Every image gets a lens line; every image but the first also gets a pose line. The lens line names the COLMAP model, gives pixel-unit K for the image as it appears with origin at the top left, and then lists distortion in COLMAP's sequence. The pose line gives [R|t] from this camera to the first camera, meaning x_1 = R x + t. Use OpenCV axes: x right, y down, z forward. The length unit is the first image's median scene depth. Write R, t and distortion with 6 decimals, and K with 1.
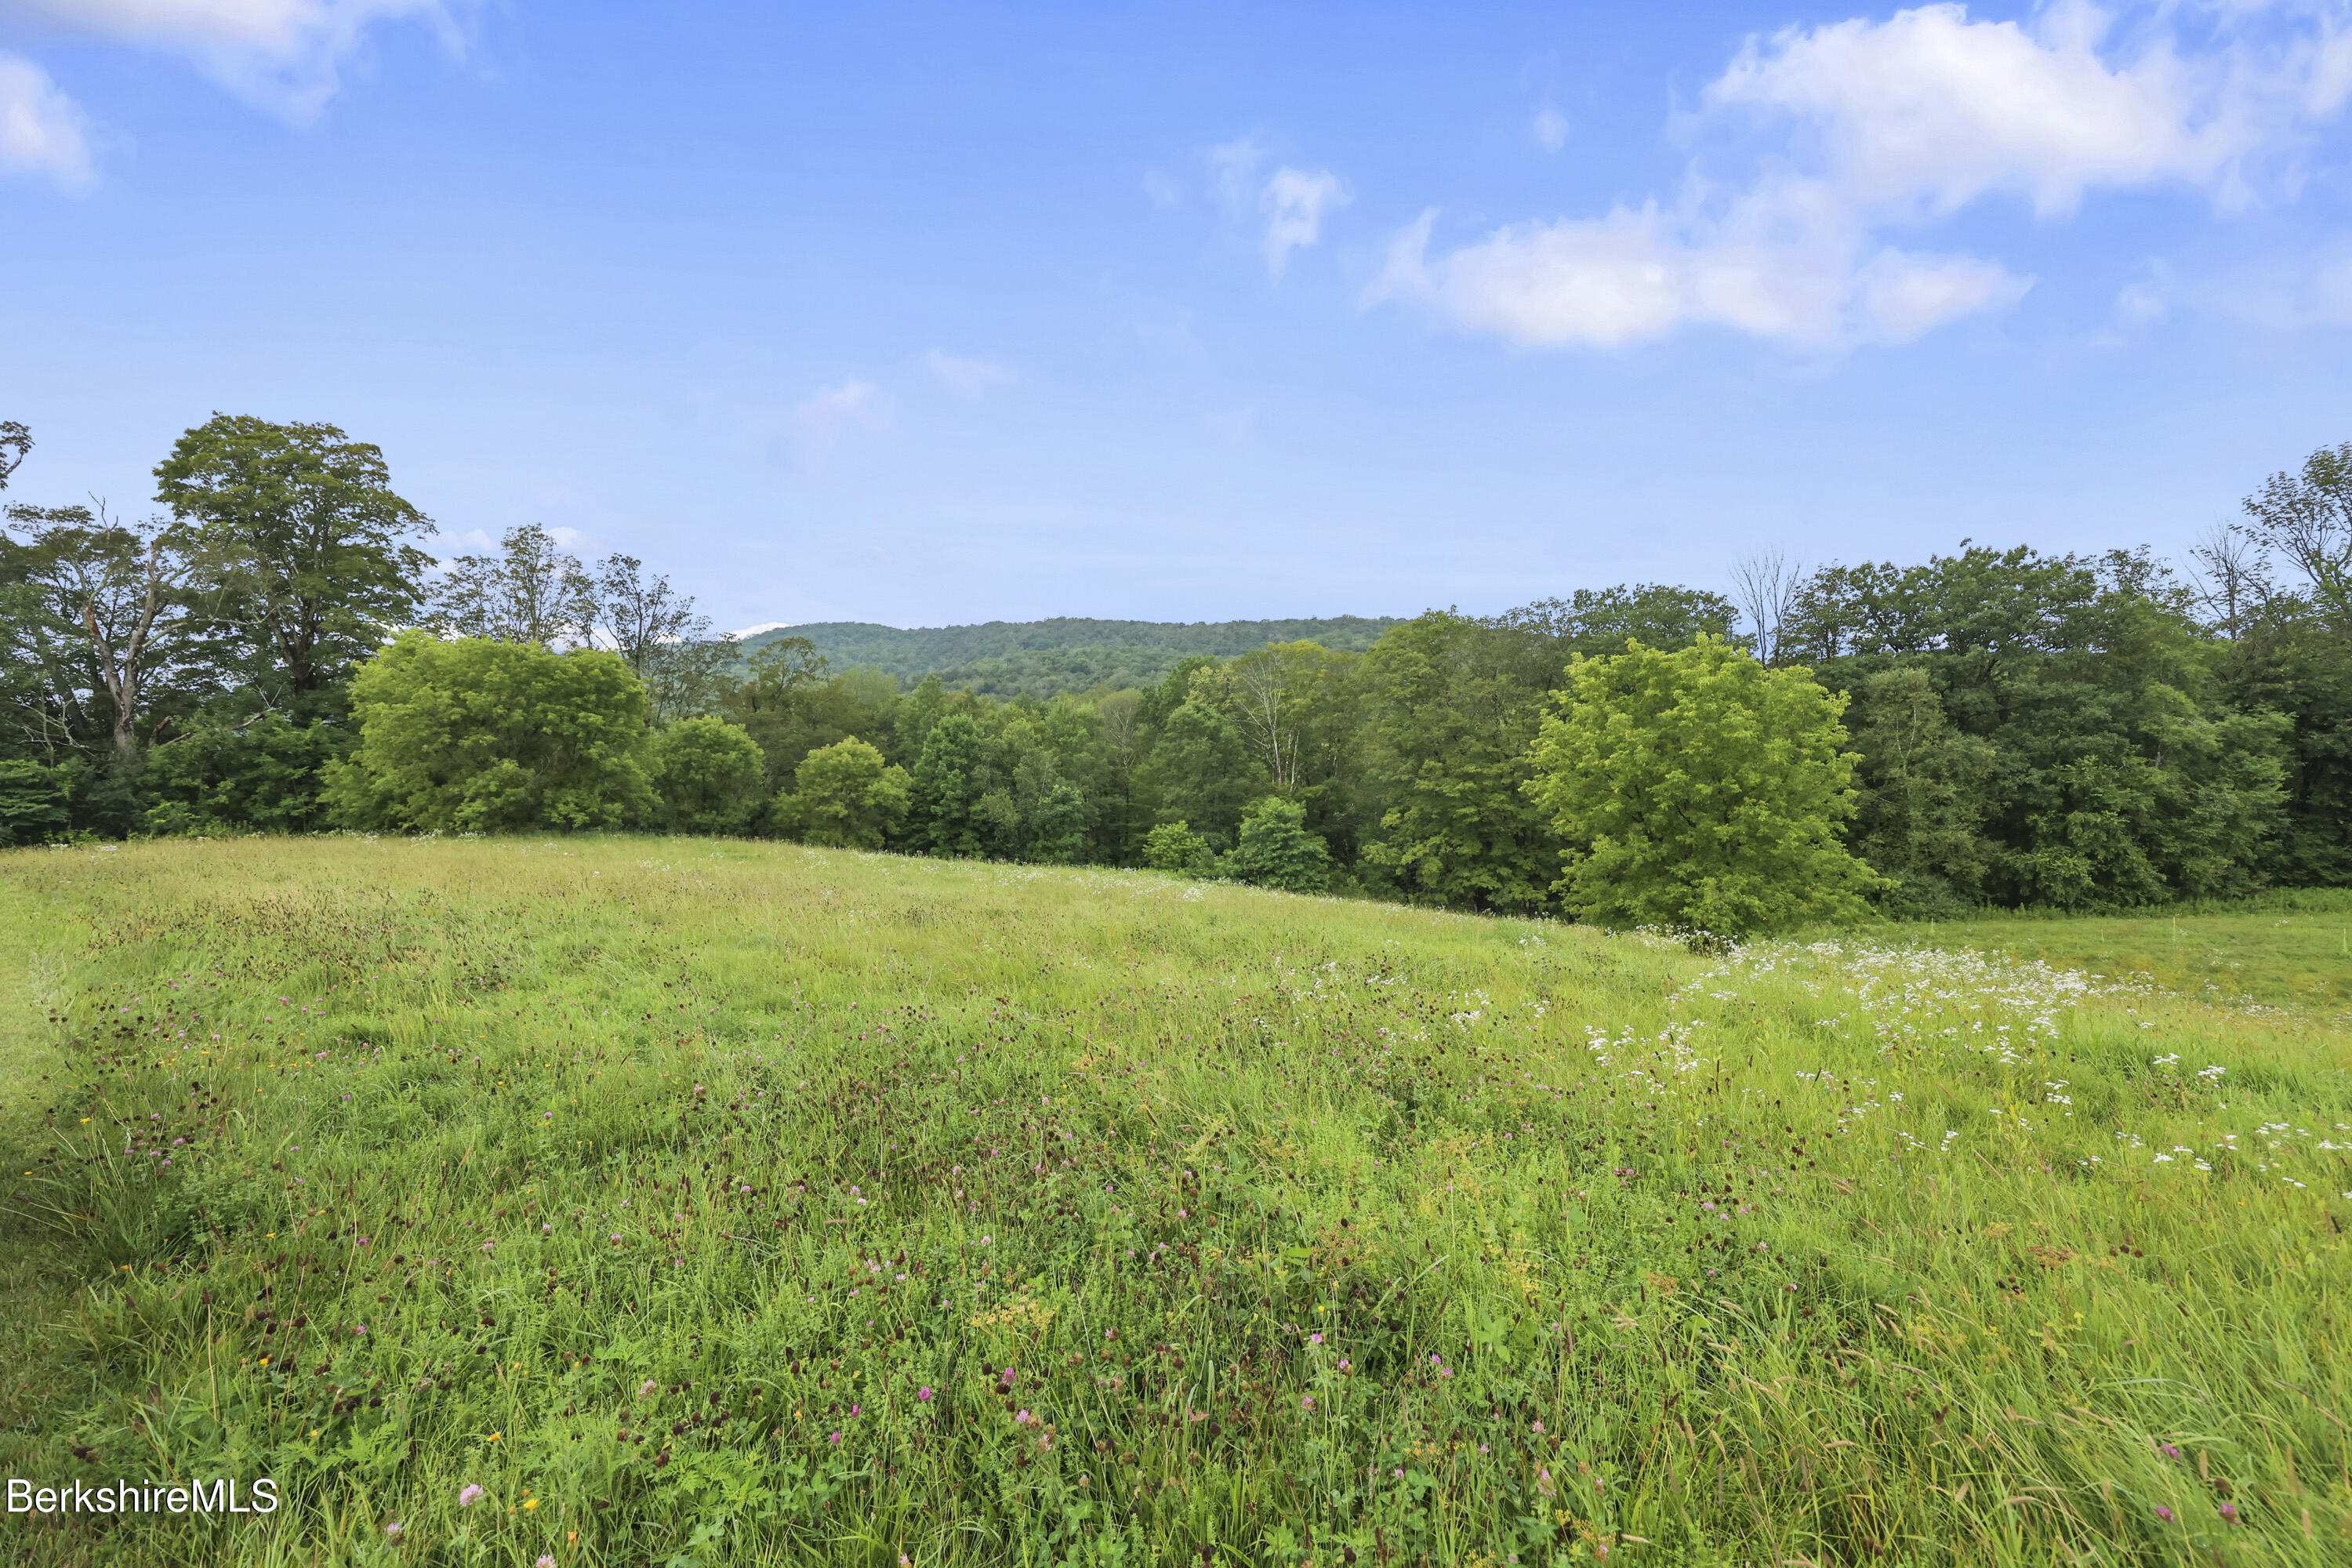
lens RADIAL K [[934.4, 0, 1182.2], [0, 934.4, 803.2], [0, 0, 1]] dist [-0.009684, 0.009555]
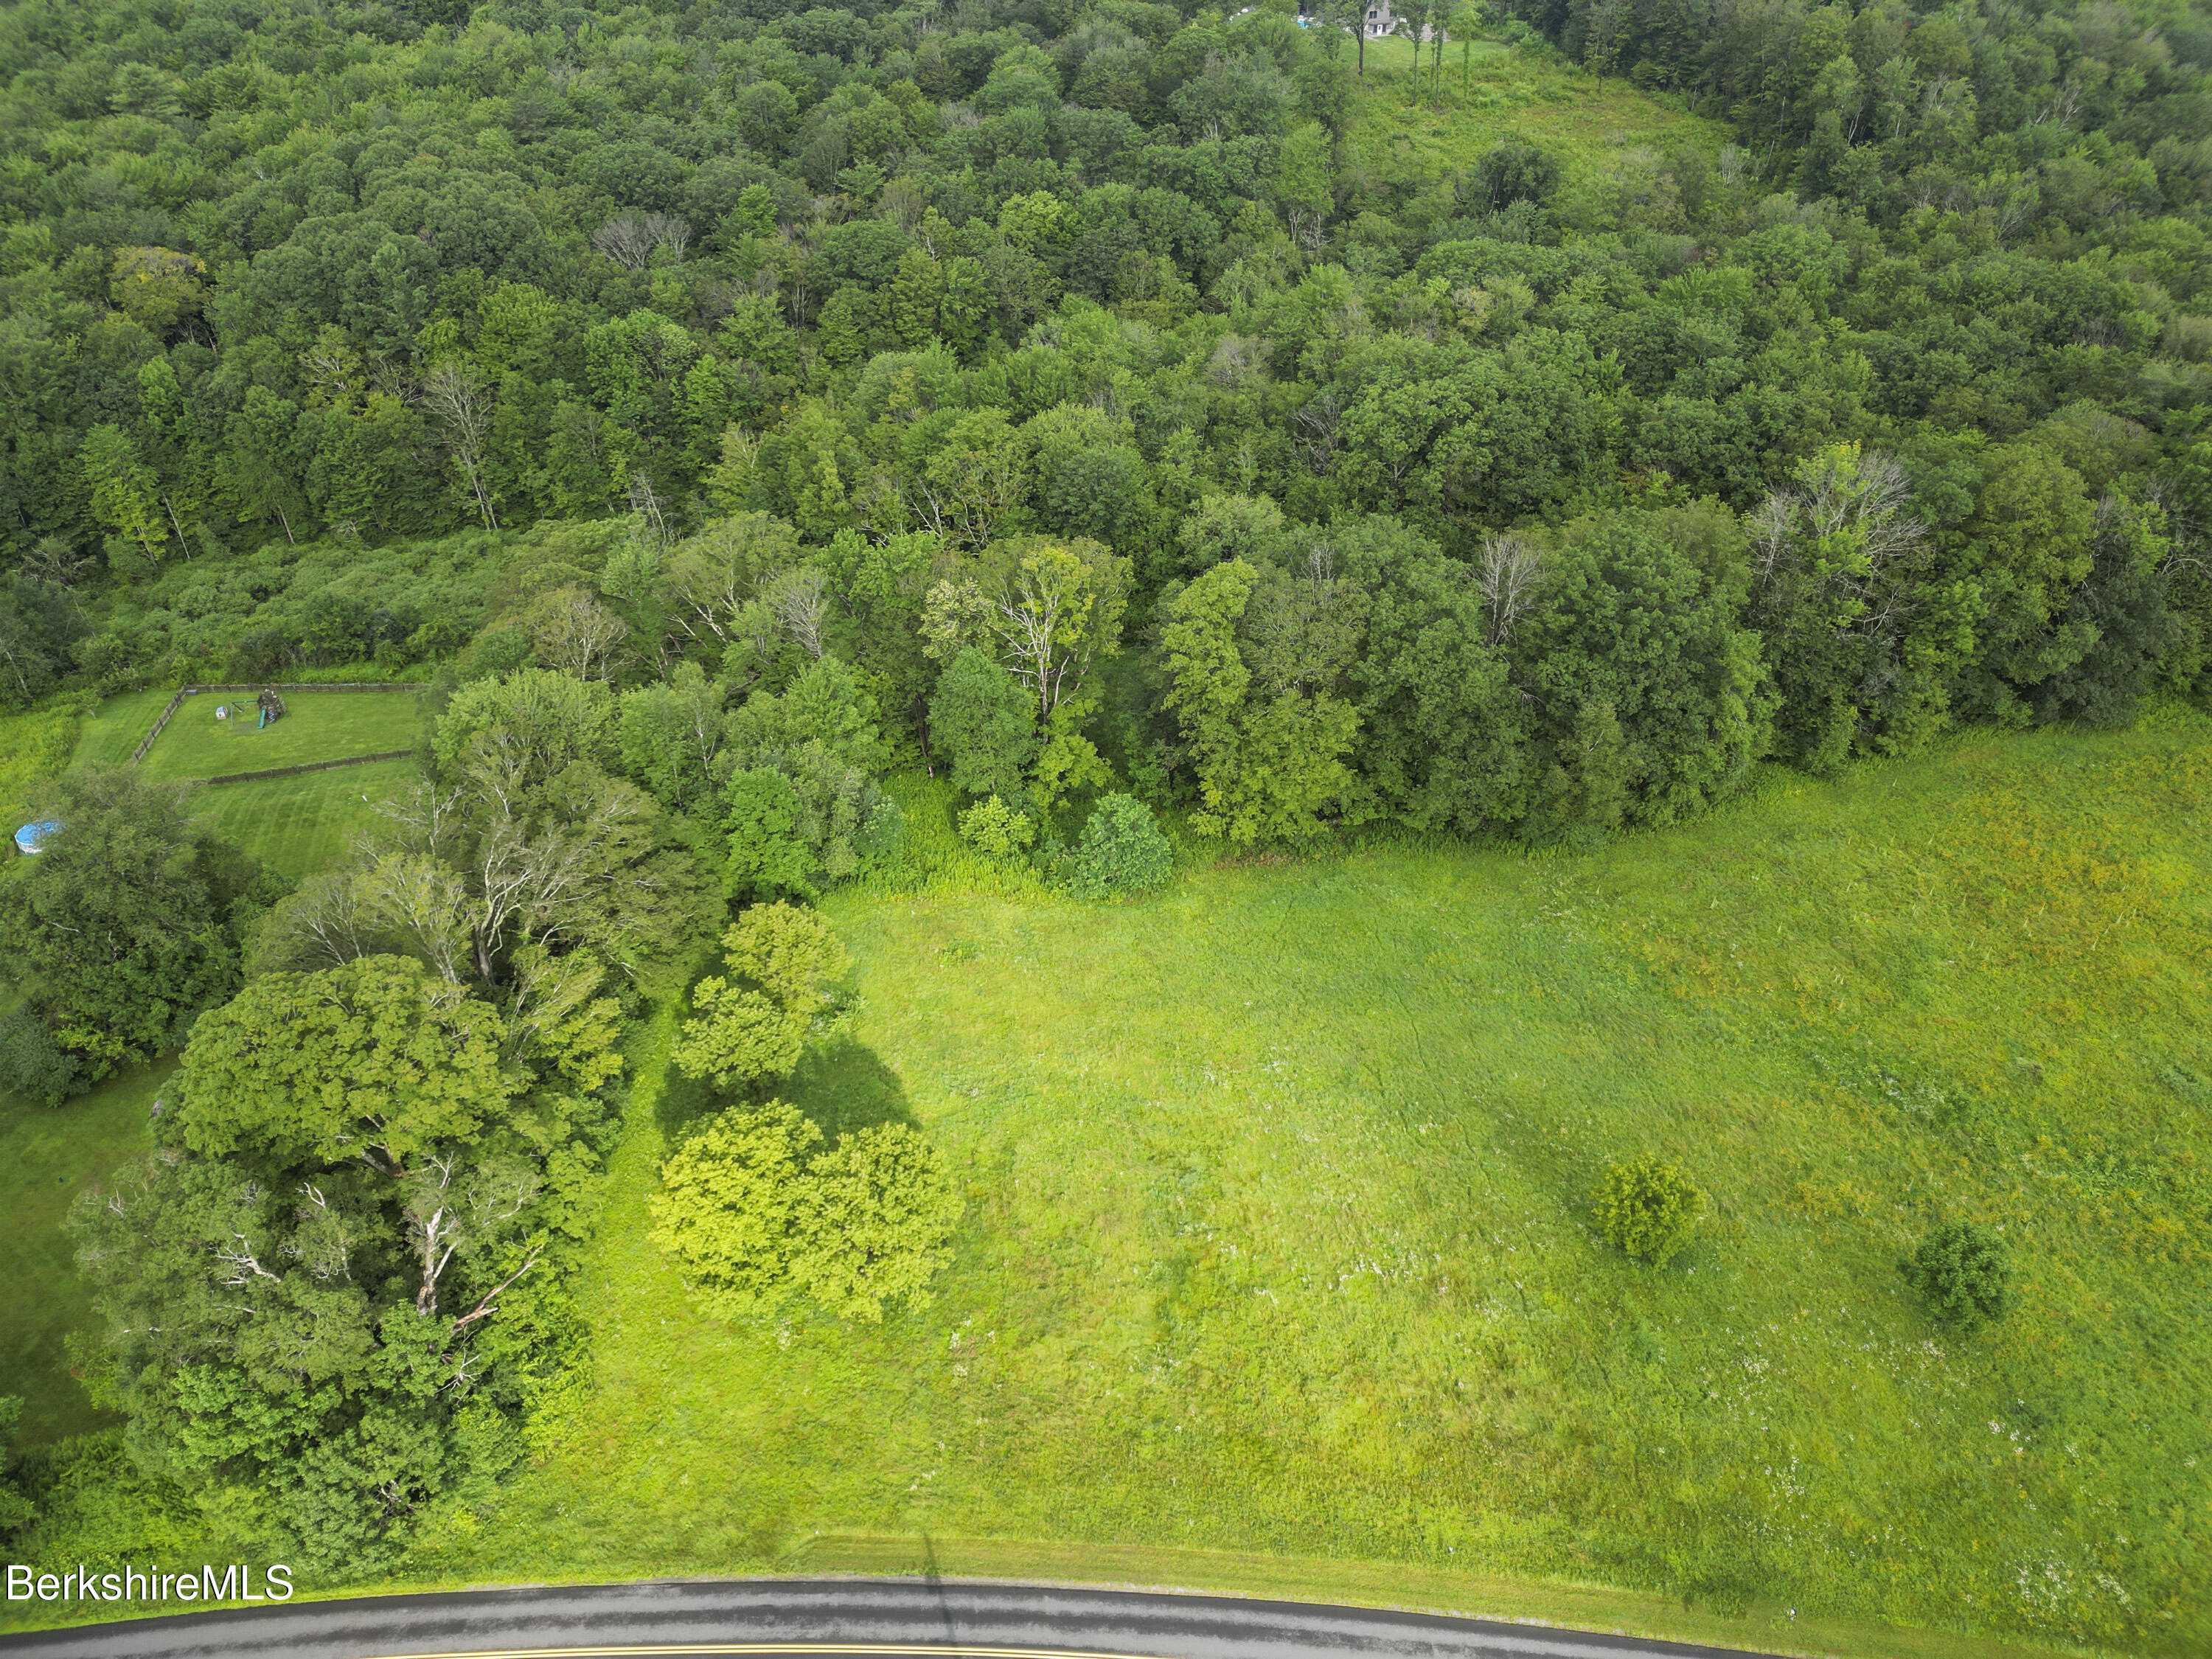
lens RADIAL K [[1538.0, 0, 1104.5], [0, 1538.0, 805.4], [0, 0, 1]] dist [0.081796, -0.076954]
pose [[0.860060, -0.299902, 0.412741, -0.846508], [0.015640, 0.824109, 0.566215, -1.312523], [-0.509953, -0.480524, 0.713474, -0.335982]]
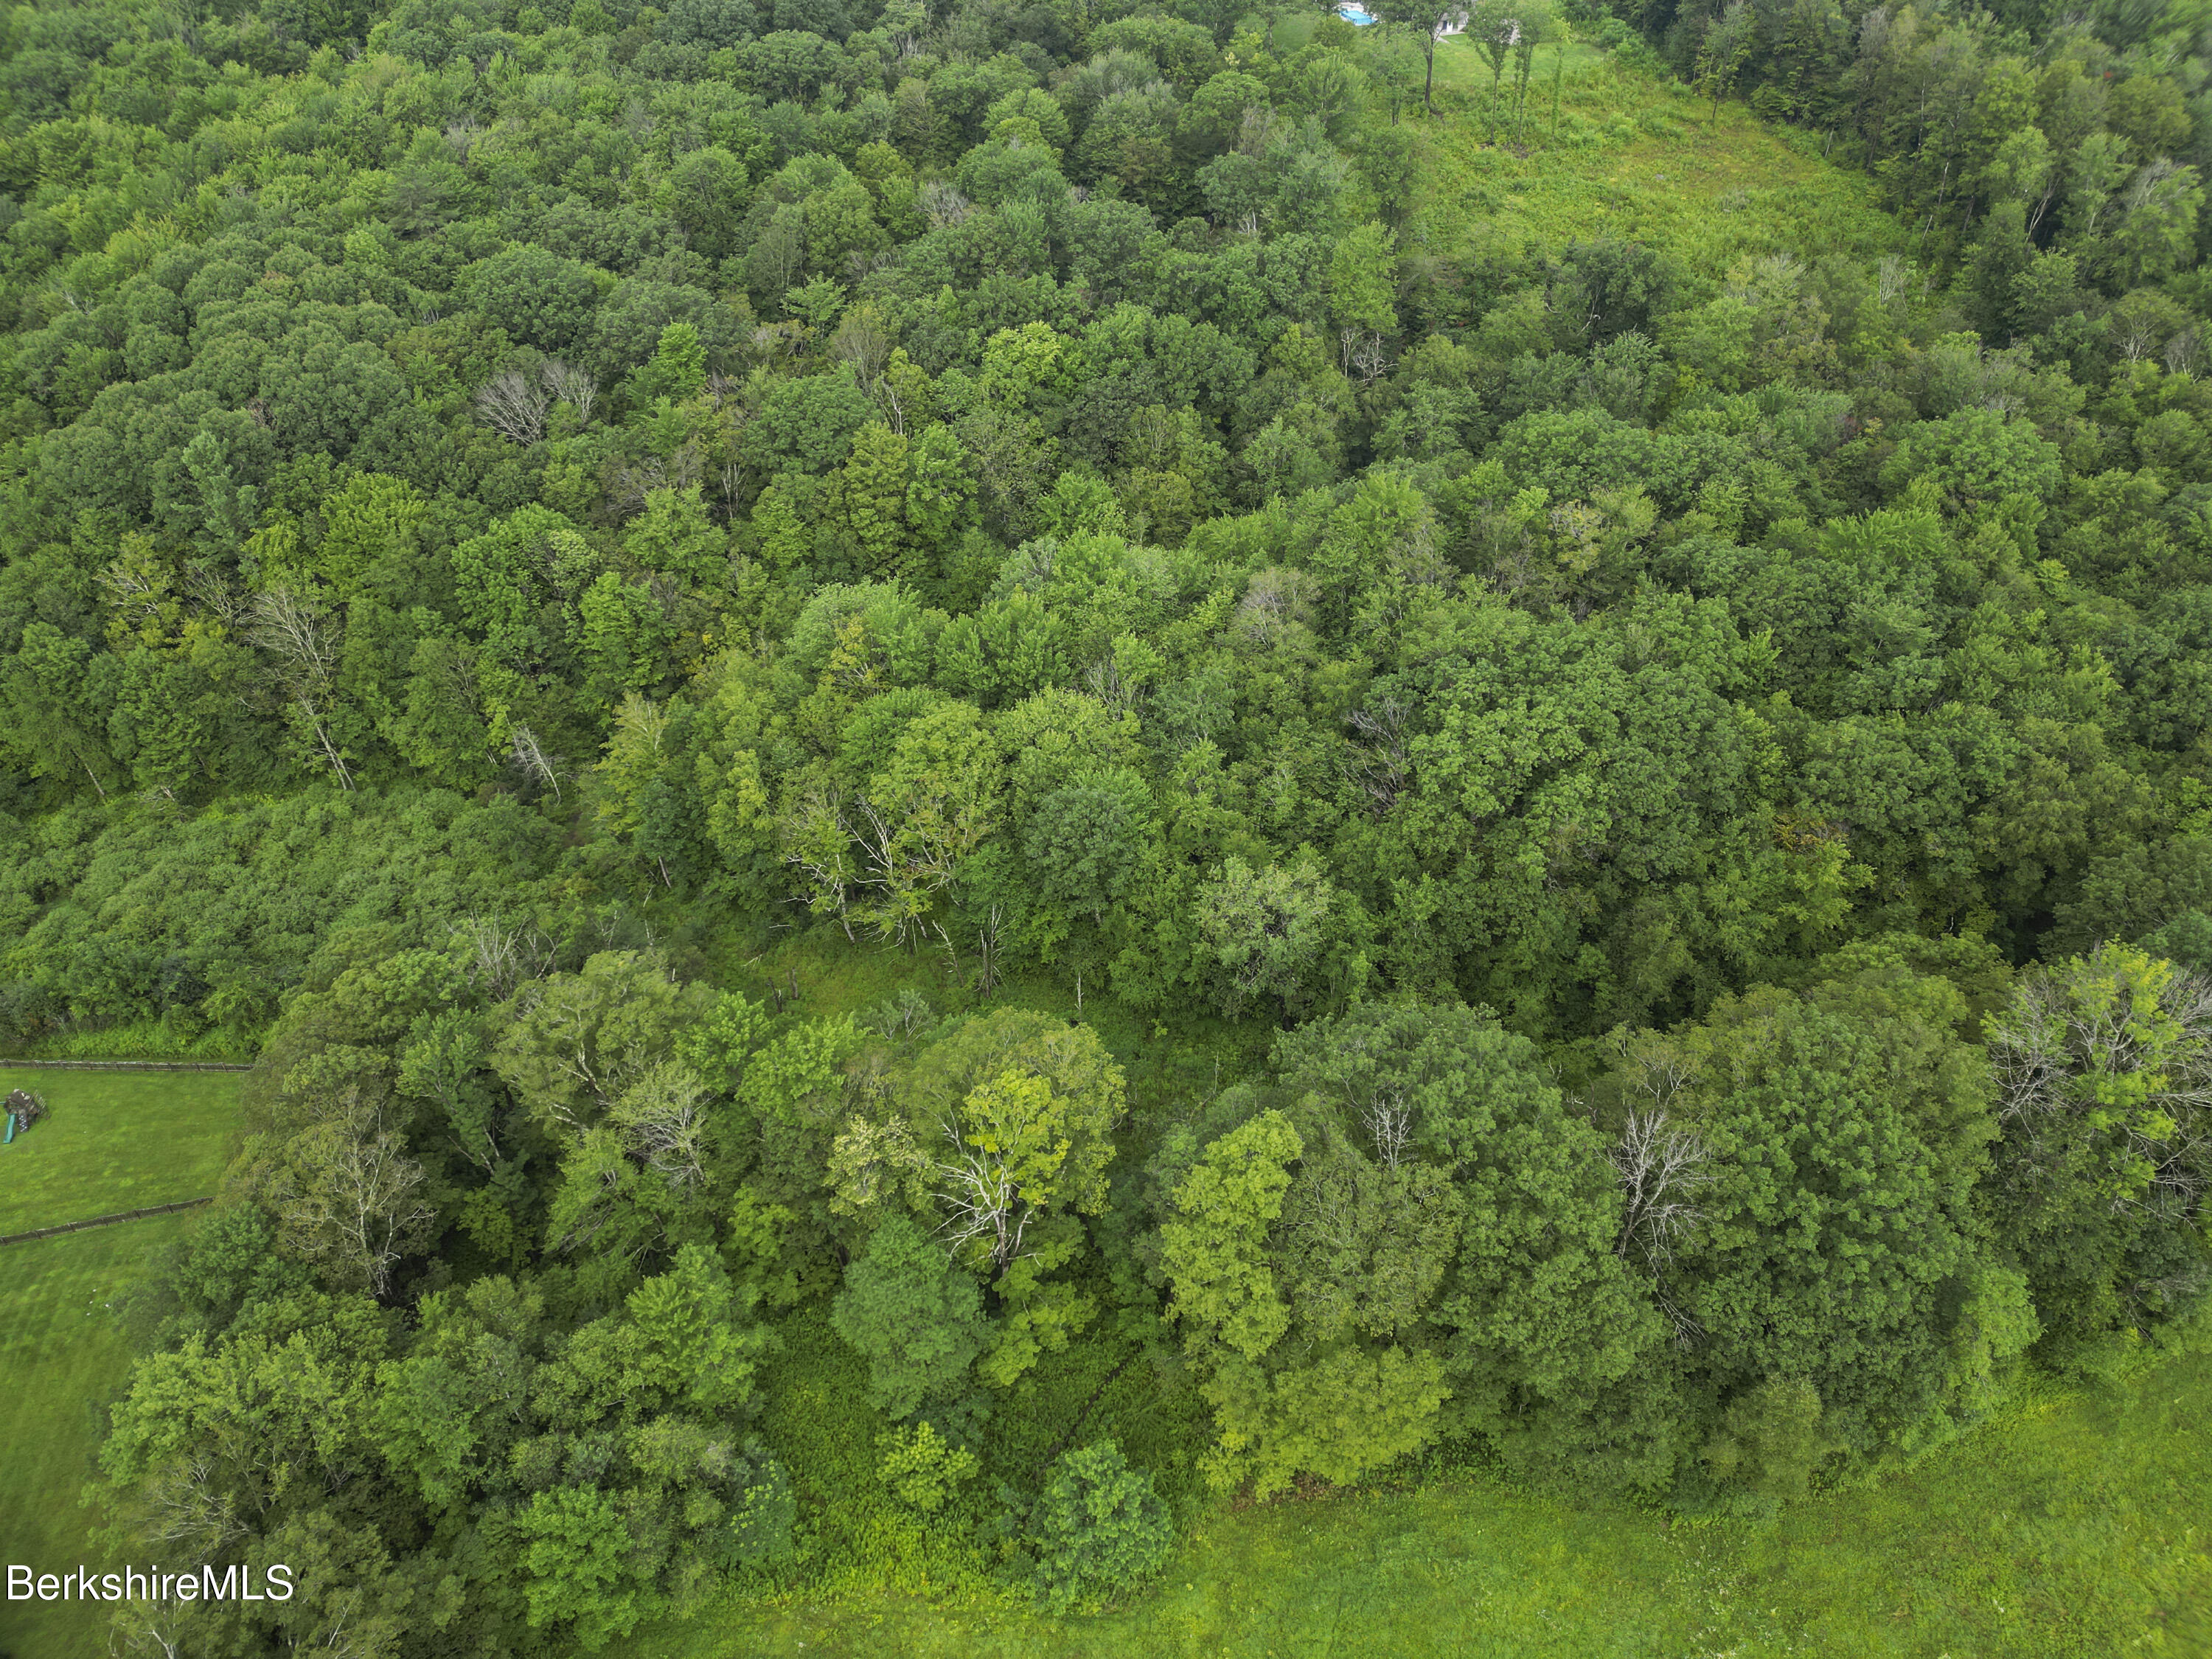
lens RADIAL K [[1538.0, 0, 1104.5], [0, 1538.0, 805.4], [0, 0, 1]] dist [0.081796, -0.076954]
pose [[0.870512, -0.317485, 0.376048, -0.261834], [0.013329, 0.779025, 0.626852, -1.595352], [-0.491967, -0.540669, 0.682382, 0.557165]]
